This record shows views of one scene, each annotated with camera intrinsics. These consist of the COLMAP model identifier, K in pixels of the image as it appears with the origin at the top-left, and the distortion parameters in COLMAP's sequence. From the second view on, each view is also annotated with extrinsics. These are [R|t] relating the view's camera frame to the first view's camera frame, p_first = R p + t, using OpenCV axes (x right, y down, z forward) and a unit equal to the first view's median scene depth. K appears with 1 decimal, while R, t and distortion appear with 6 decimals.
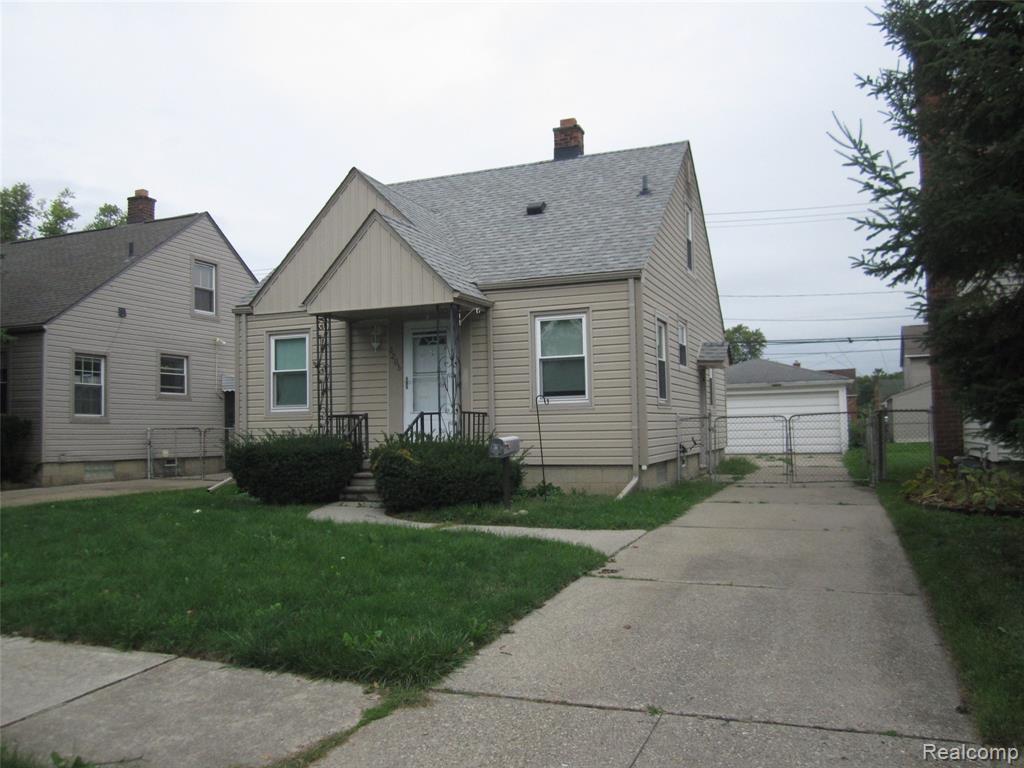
lens RADIAL K [[839.7, 0, 512.0], [0, 839.7, 384.0], [0, 0, 1]] dist [-0.007956, -0.002539]
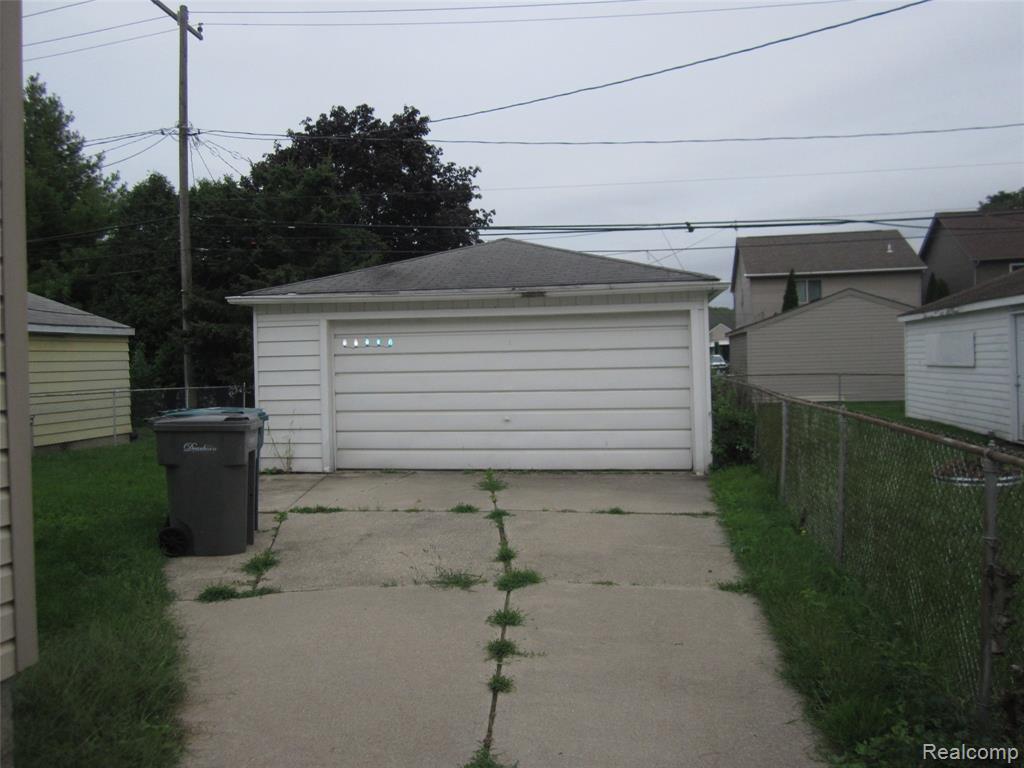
lens RADIAL K [[839.7, 0, 512.0], [0, 839.7, 384.0], [0, 0, 1]] dist [-0.007956, -0.002539]
pose [[0.977267, -0.009831, 0.211786, 0.227559], [-0.007567, 0.996671, 0.081182, 0.010803], [-0.211879, -0.080939, 0.973938, 0.639208]]
